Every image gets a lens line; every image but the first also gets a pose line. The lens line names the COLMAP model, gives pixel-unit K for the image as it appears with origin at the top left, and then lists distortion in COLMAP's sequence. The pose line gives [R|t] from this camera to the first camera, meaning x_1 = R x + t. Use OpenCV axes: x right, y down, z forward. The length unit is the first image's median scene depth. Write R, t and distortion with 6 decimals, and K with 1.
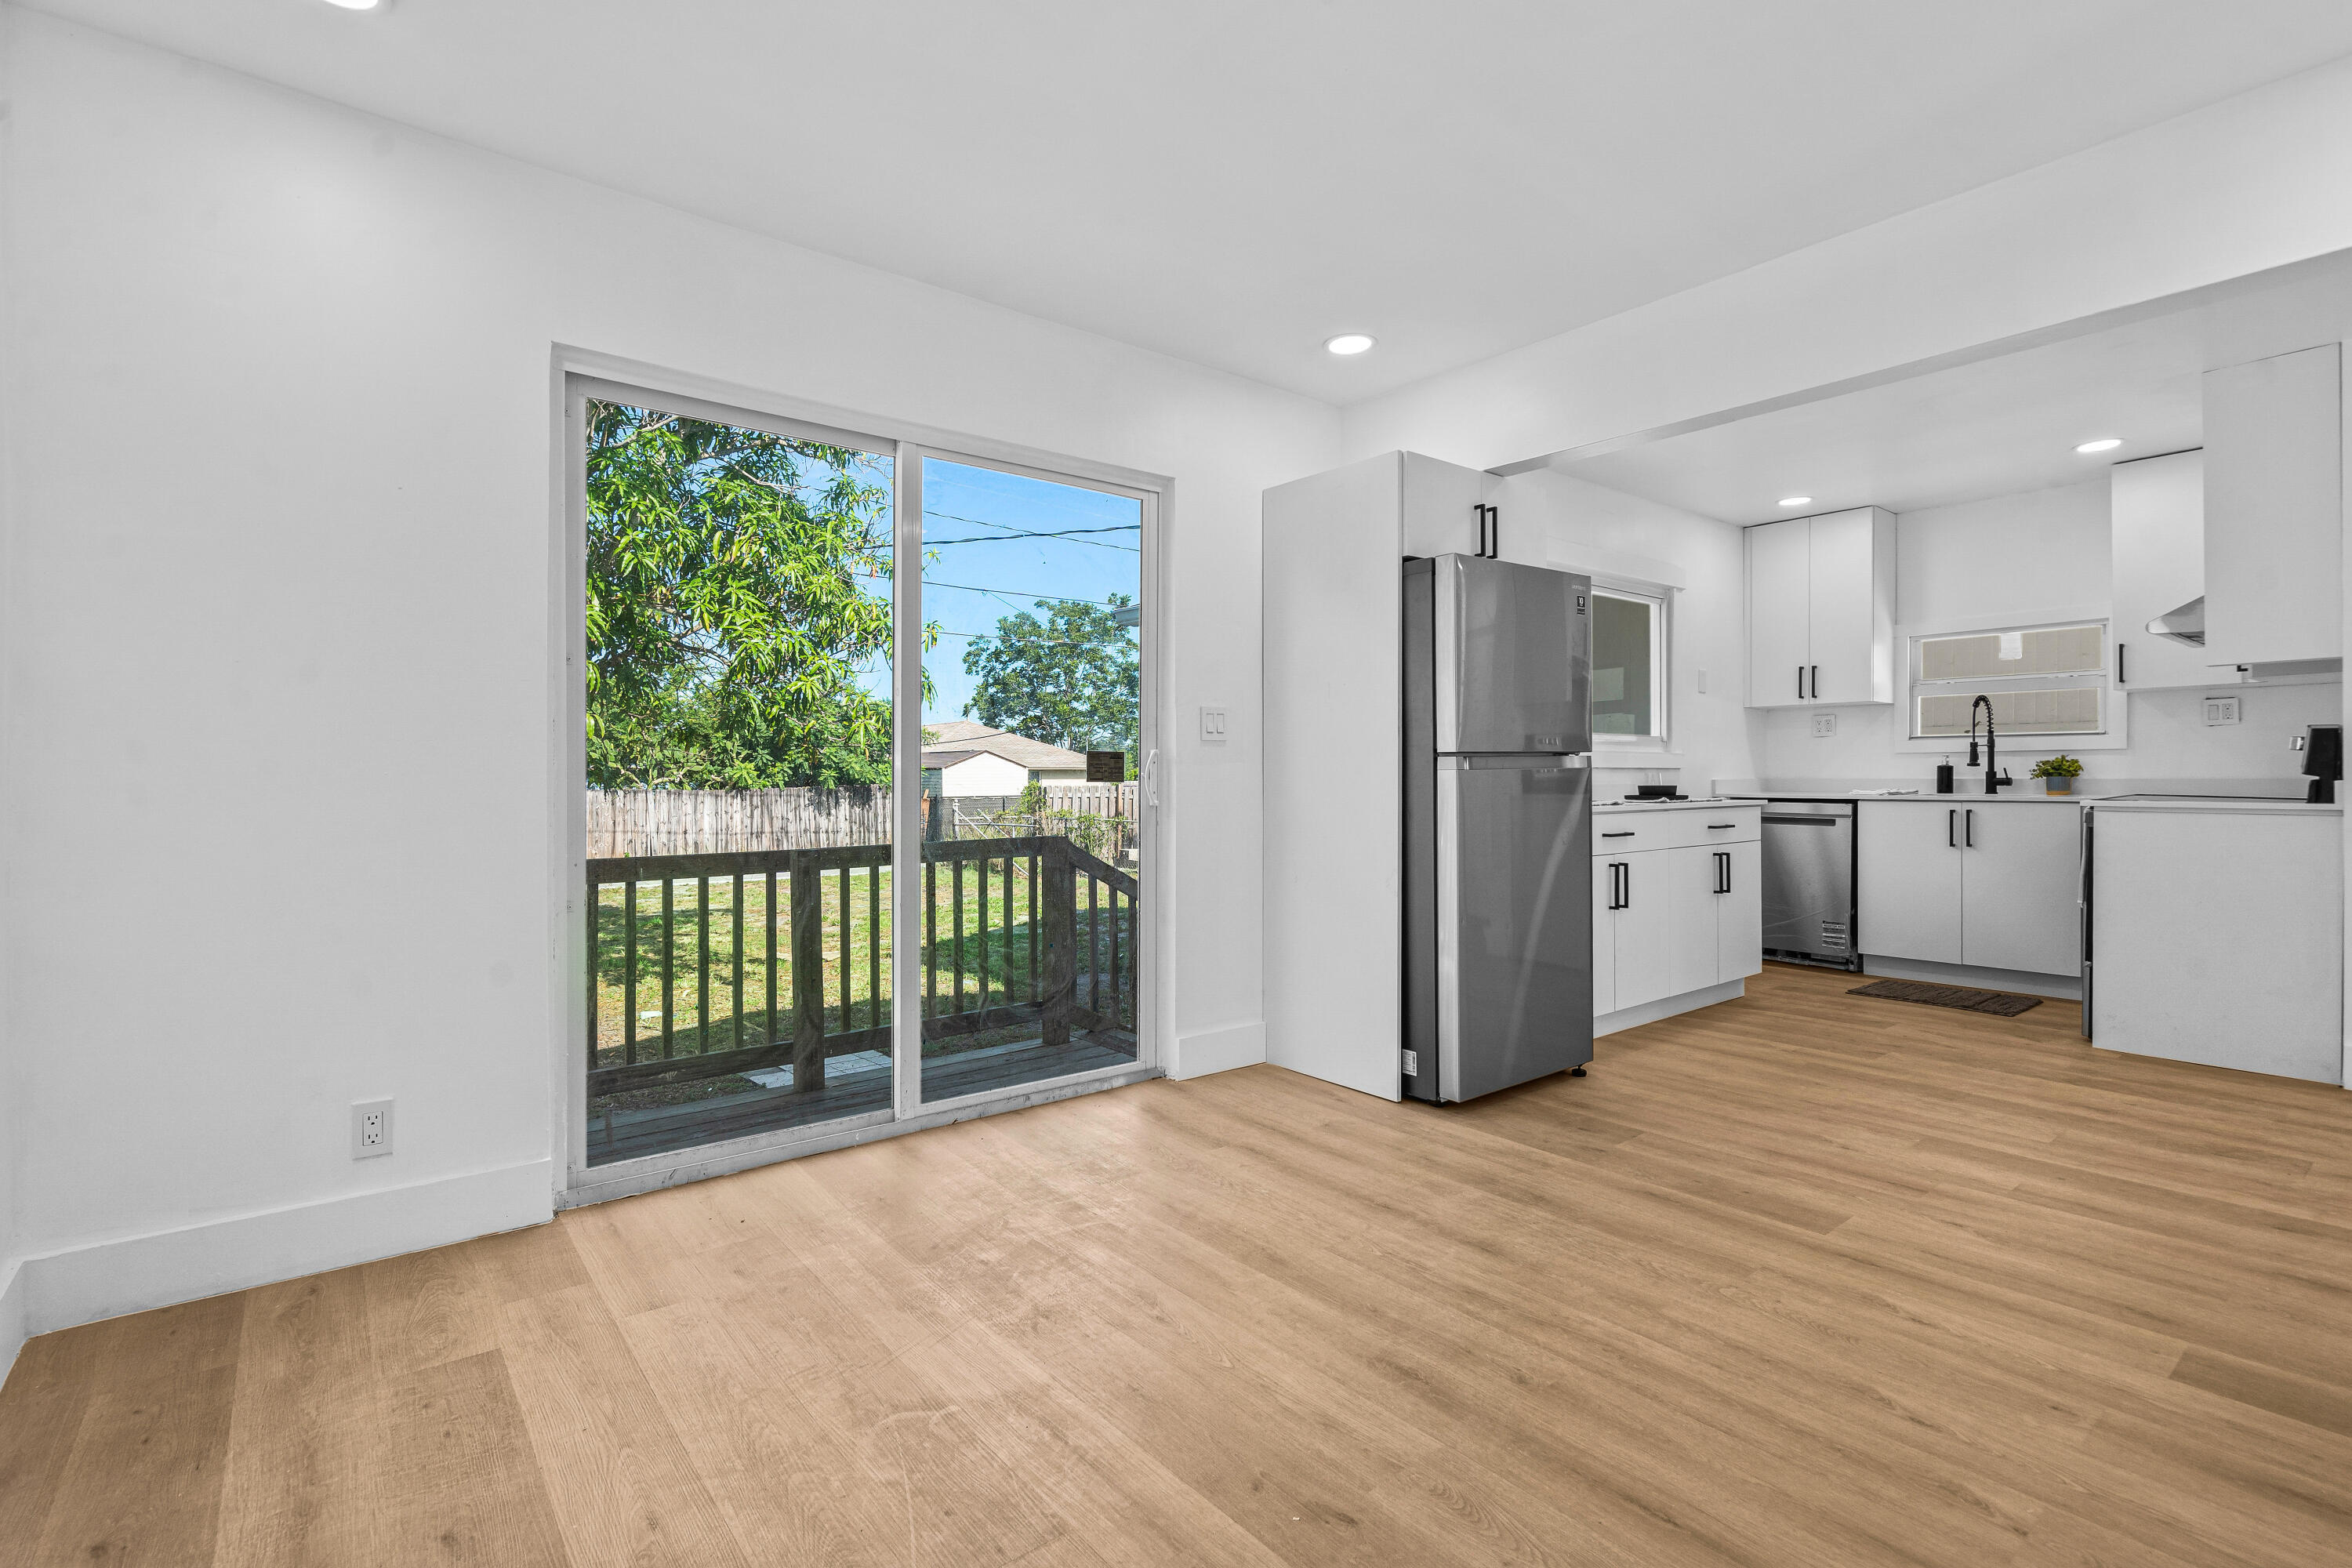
lens RADIAL K [[1095.5, 0, 1169.7], [0, 1095.5, 786.9], [0, 0, 1]] dist [0.001997, 0.000000]
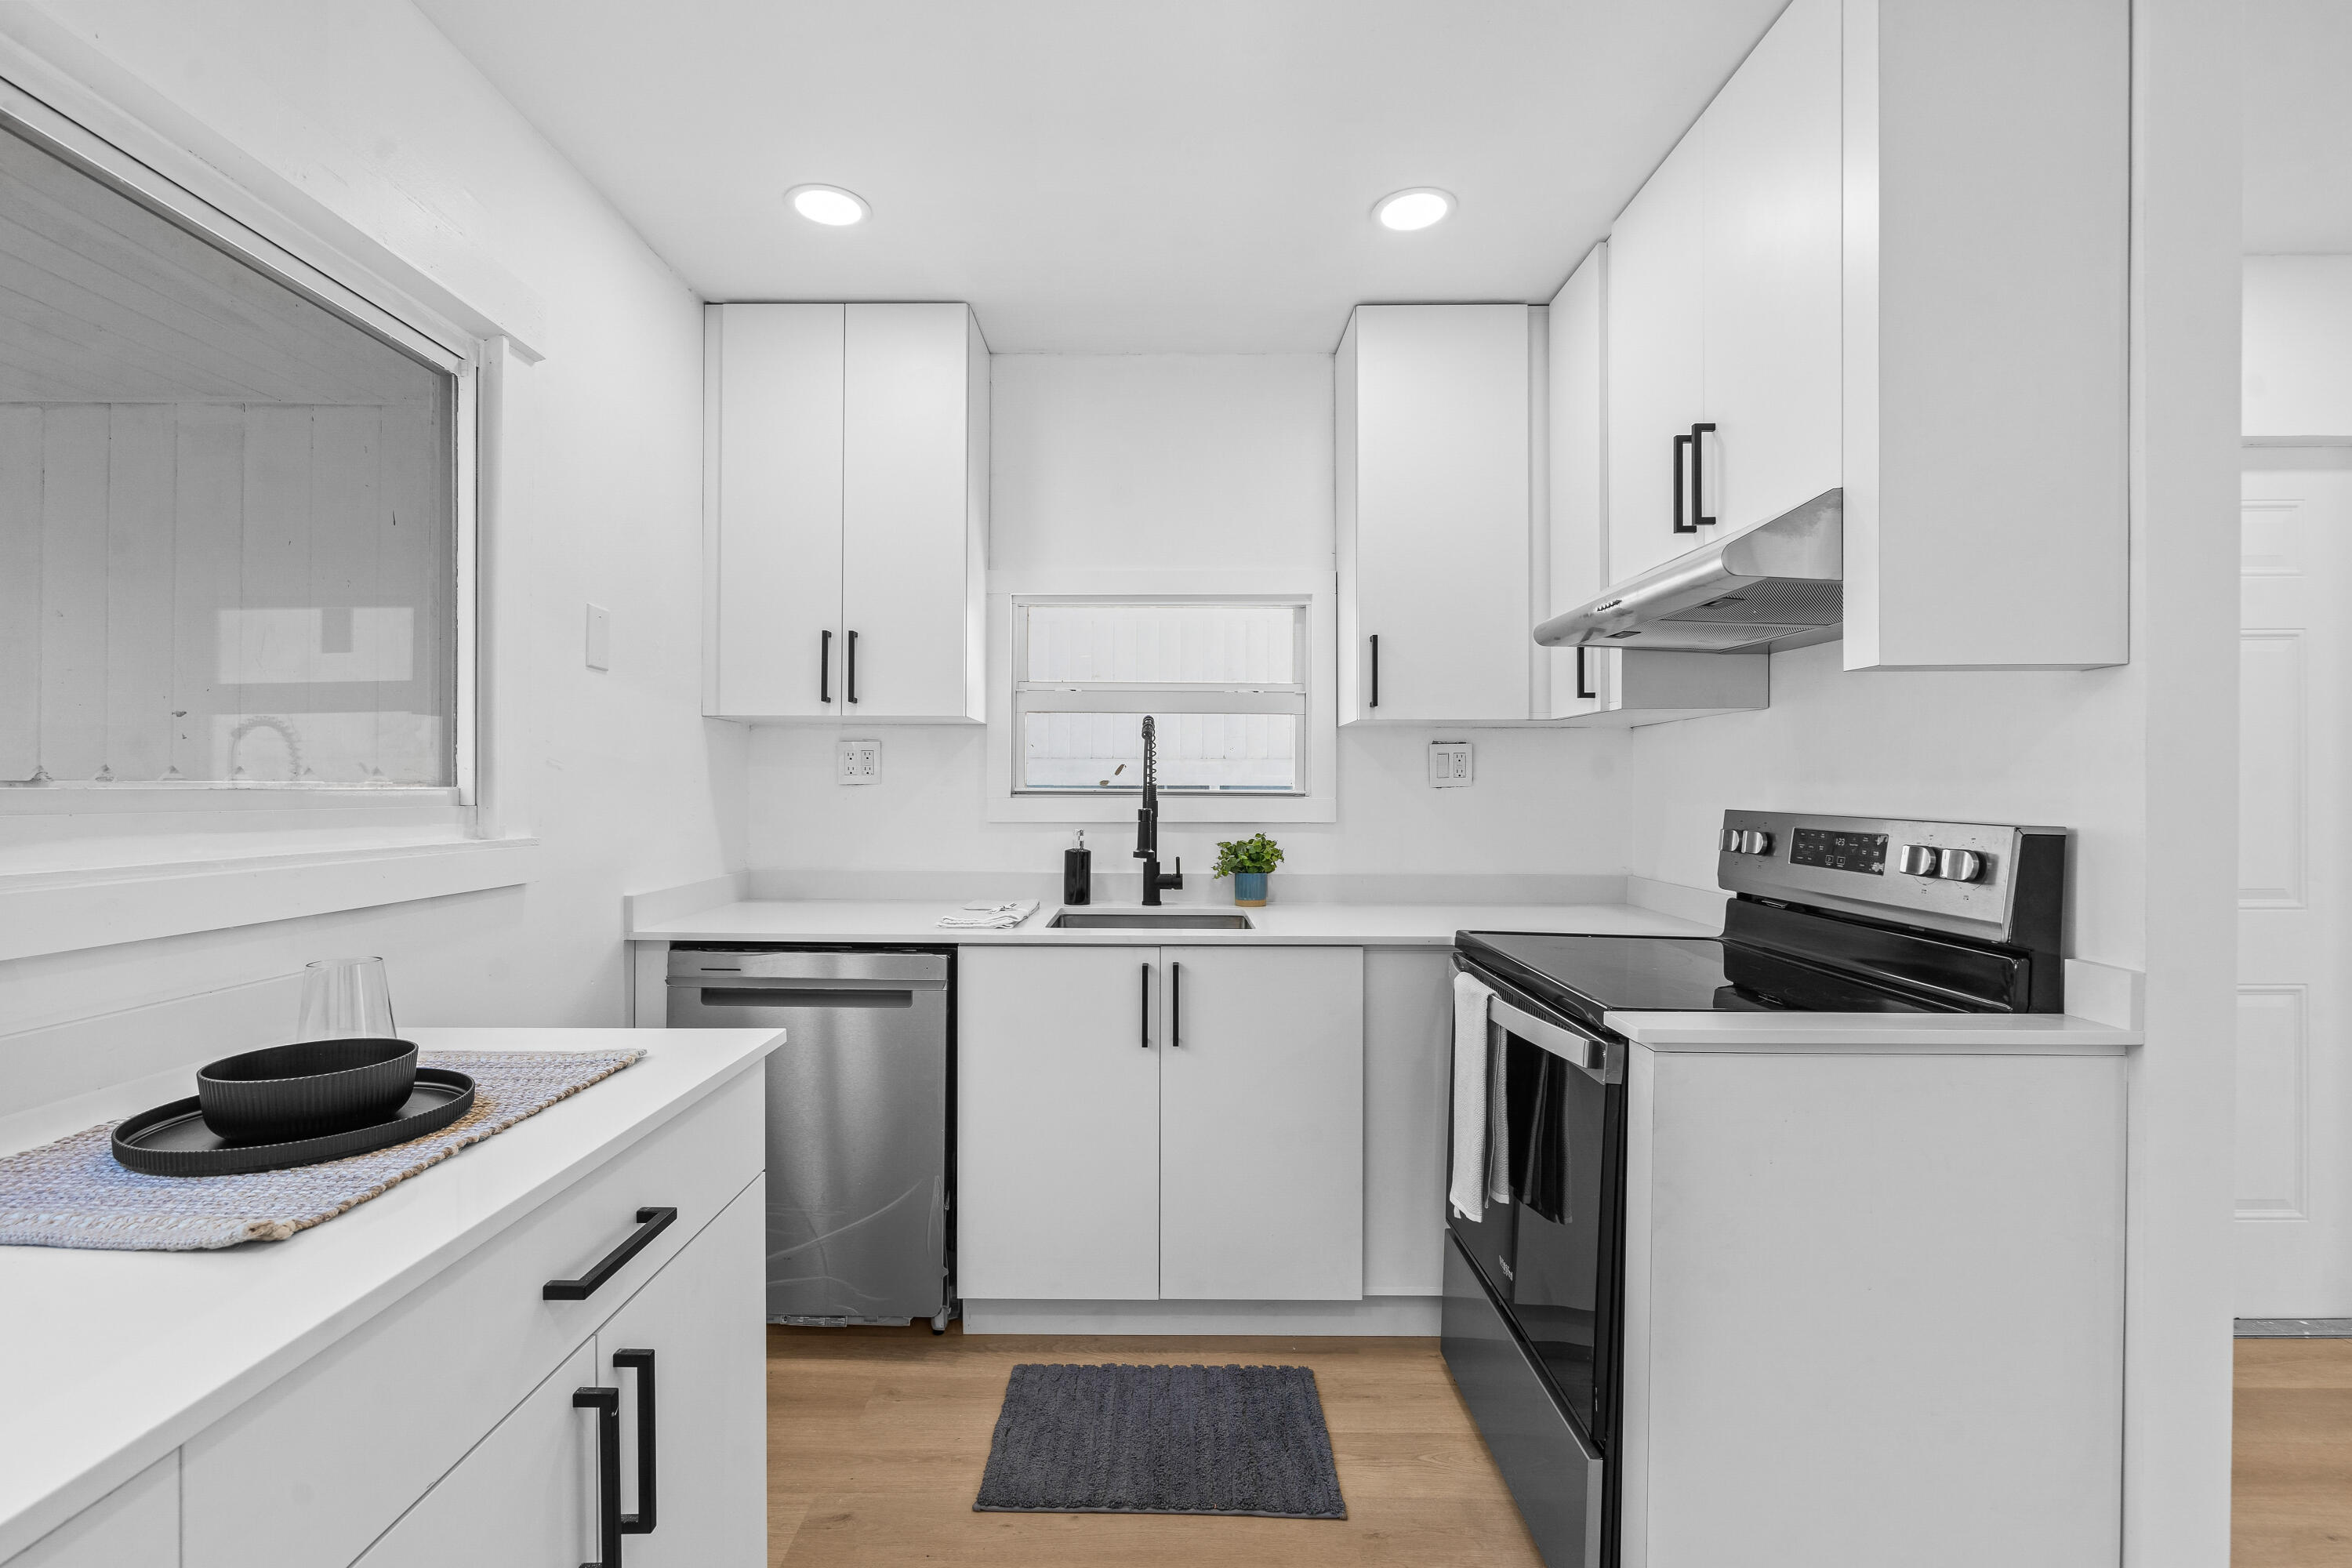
lens RADIAL K [[1073.9, 0, 1156.6], [0, 1073.9, 792.2], [0, 0, 1]] dist [0.000004, 0.000742]
pose [[0.629609, 0.003729, 0.776903, 0.334935], [0.000475, 0.999986, -0.005184, -0.043442], [-0.776912, 0.003633, 0.629599, 0.647043]]
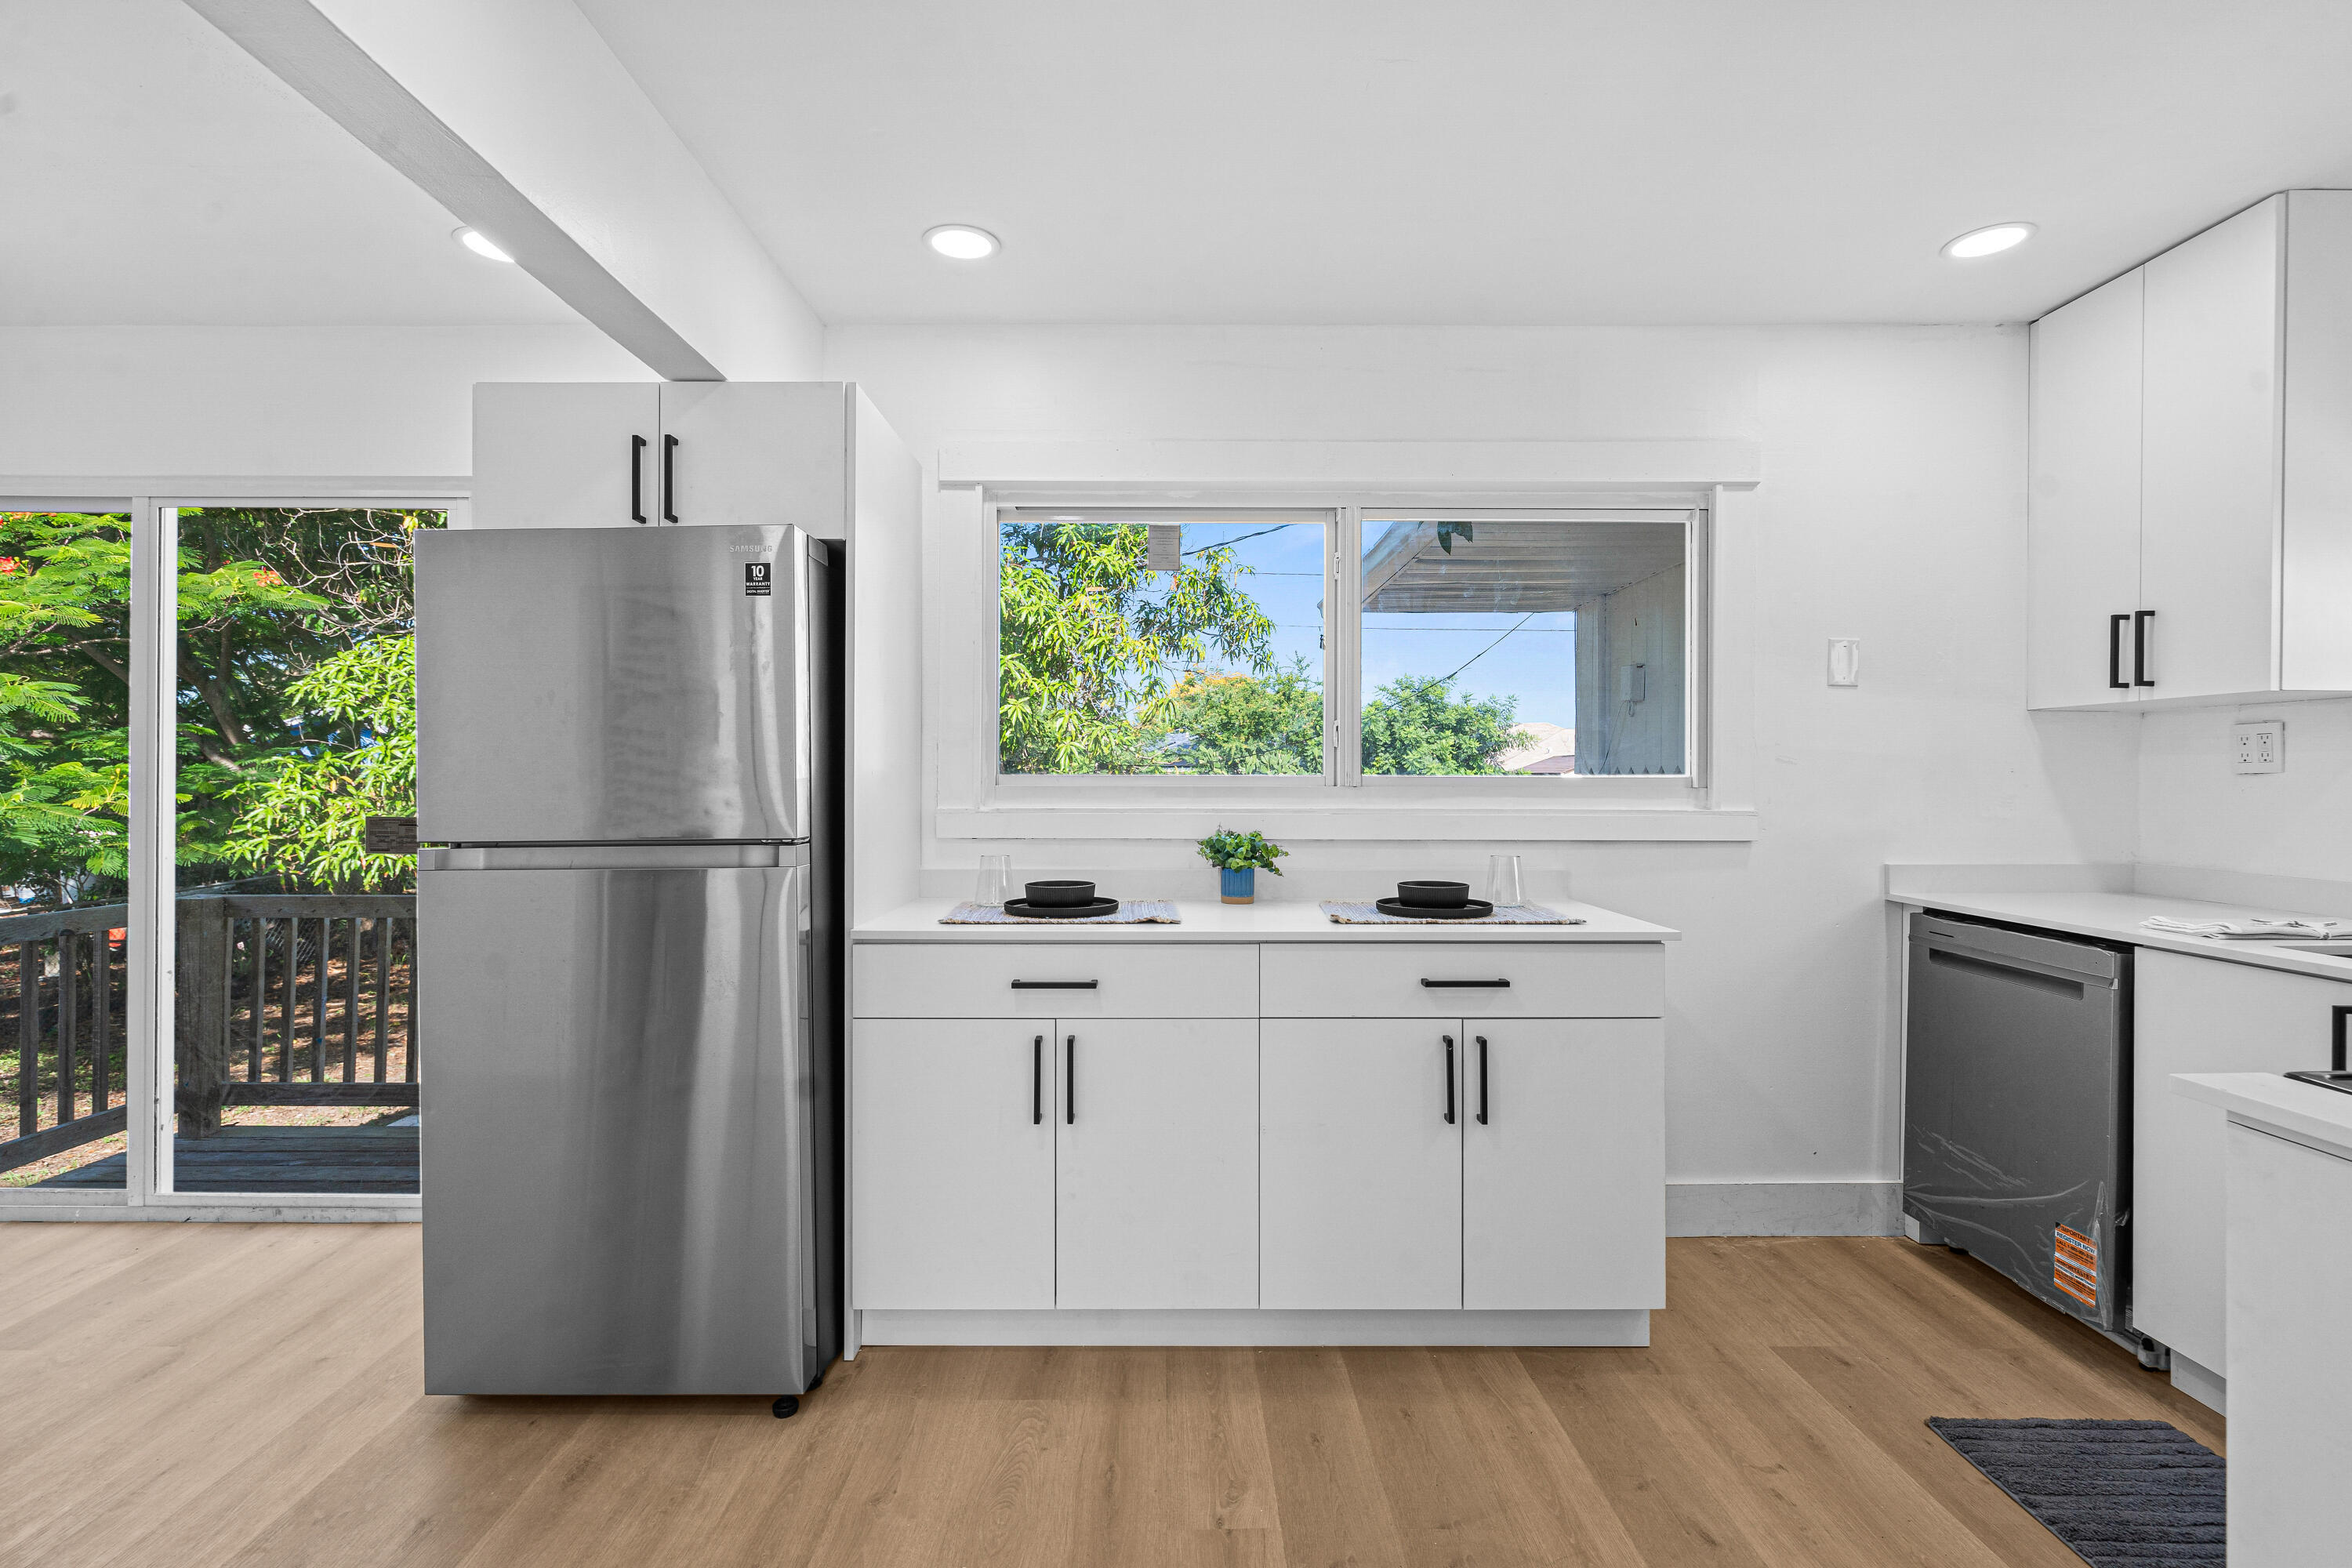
lens RADIAL K [[1086.1, 0, 1164.0], [0, 1086.1, 778.9], [0, 0, 1]] dist [-0.001147, 0.000402]
pose [[0.781052, 0.006997, -0.624427, 0.574841], [-0.011602, 0.999927, -0.003308, -0.041043], [0.624358, 0.009829, 0.781076, 0.450655]]
